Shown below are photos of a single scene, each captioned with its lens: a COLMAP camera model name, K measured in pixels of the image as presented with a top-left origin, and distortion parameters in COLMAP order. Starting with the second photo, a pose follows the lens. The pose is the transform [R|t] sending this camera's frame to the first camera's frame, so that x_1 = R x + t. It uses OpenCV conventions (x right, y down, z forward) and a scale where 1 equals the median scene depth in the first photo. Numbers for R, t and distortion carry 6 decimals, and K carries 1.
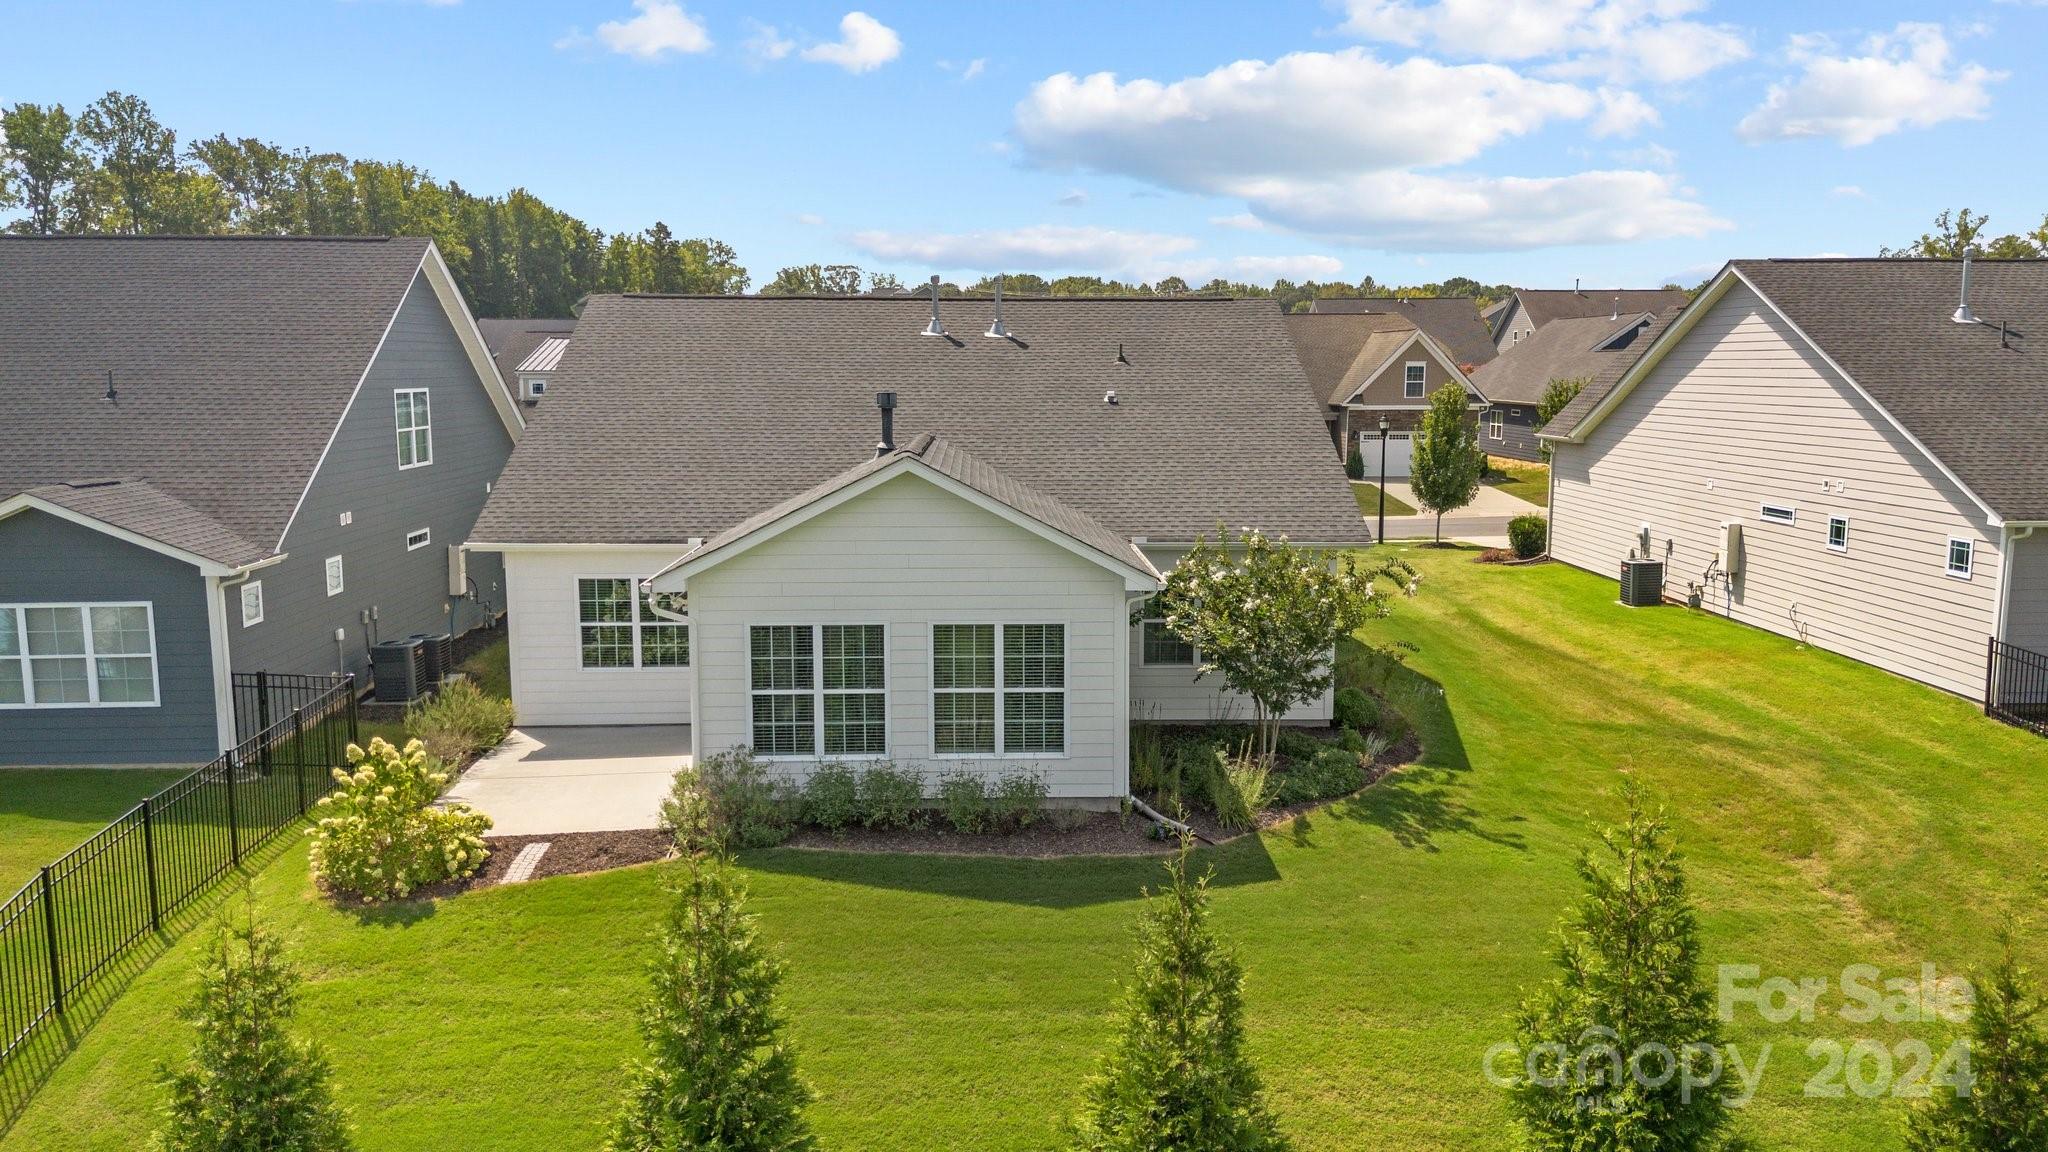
lens RADIAL K [[1481.5, 0, 1024.0], [0, 1481.5, 576.0], [0, 0, 1]] dist [0.051560, -0.044521]
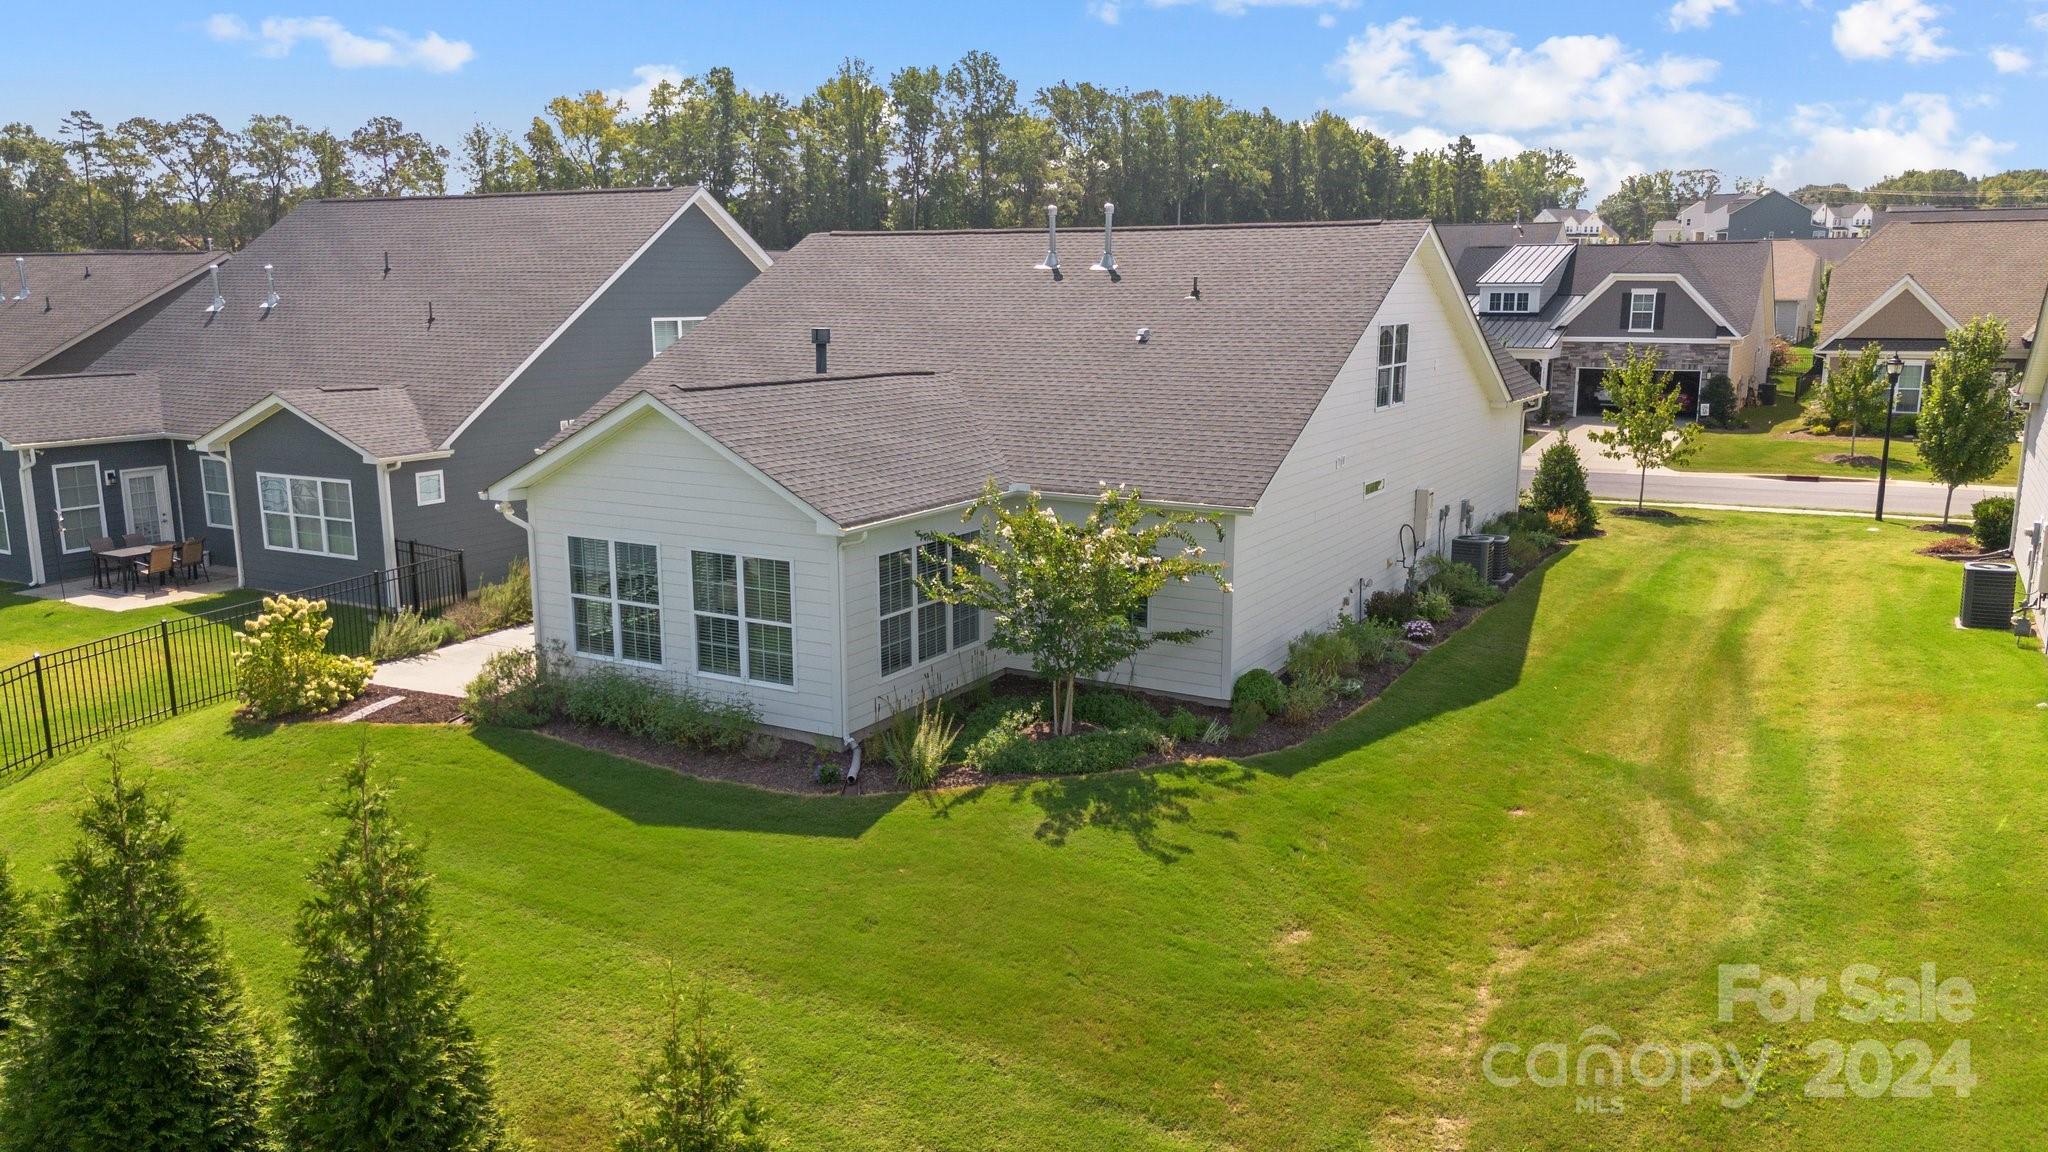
lens RADIAL K [[1454.5, 0, 1033.5], [0, 1454.5, 608.8], [0, 0, 1]] dist [0.063734, -0.072395]
pose [[0.853579, 0.112973, -0.508566, 0.601572], [-0.072797, 0.992492, 0.098289, -0.041086], [0.515852, -0.046876, 0.855395, 0.193612]]
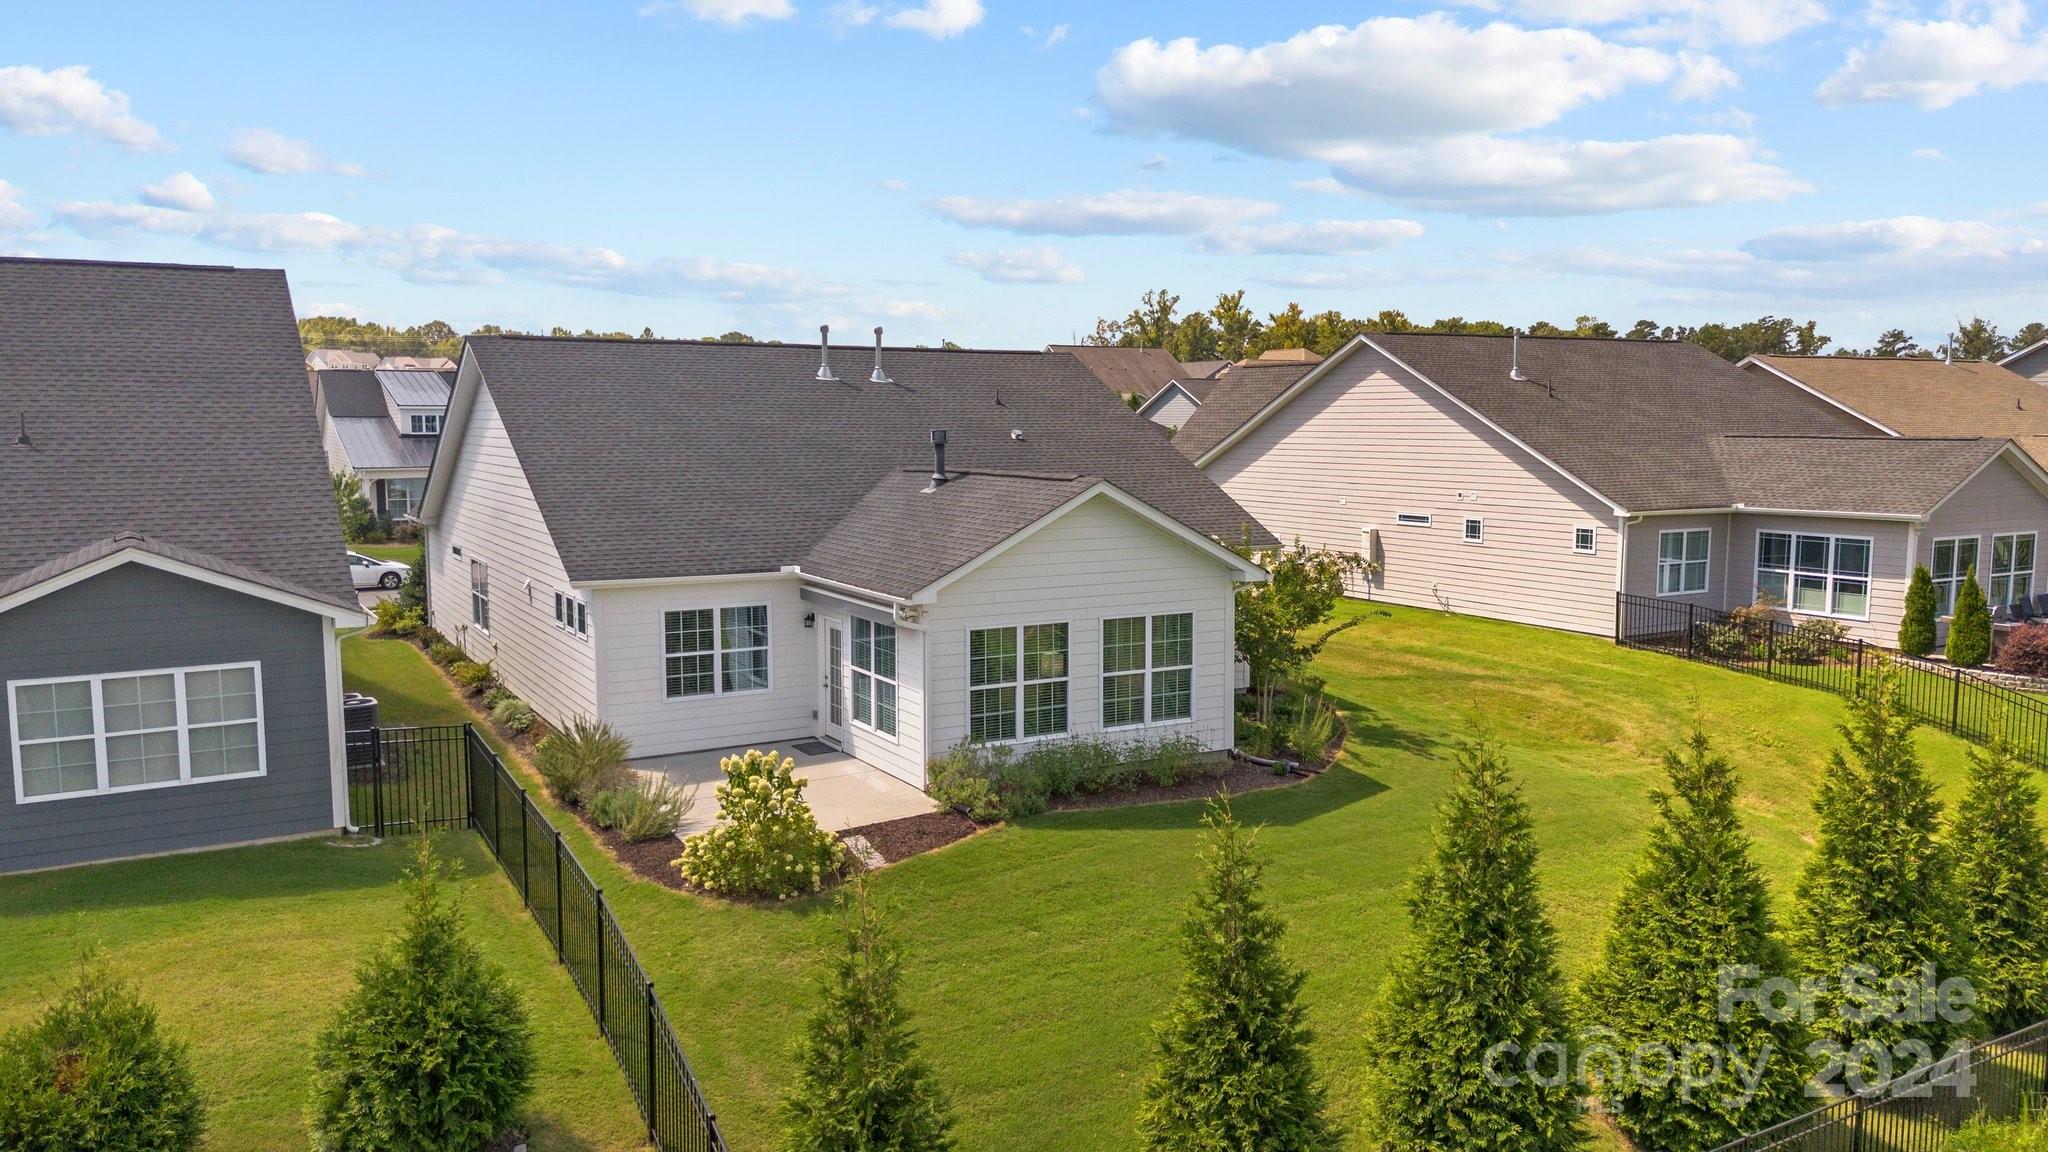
lens RADIAL K [[1454.5, 0, 1033.5], [0, 1454.5, 608.8], [0, 0, 1]] dist [0.063734, -0.072395]
pose [[0.885068, -0.061983, 0.461317, -0.570271], [0.066511, 0.997765, 0.006455, 0.010819], [-0.460686, 0.024969, 0.887212, -0.018871]]
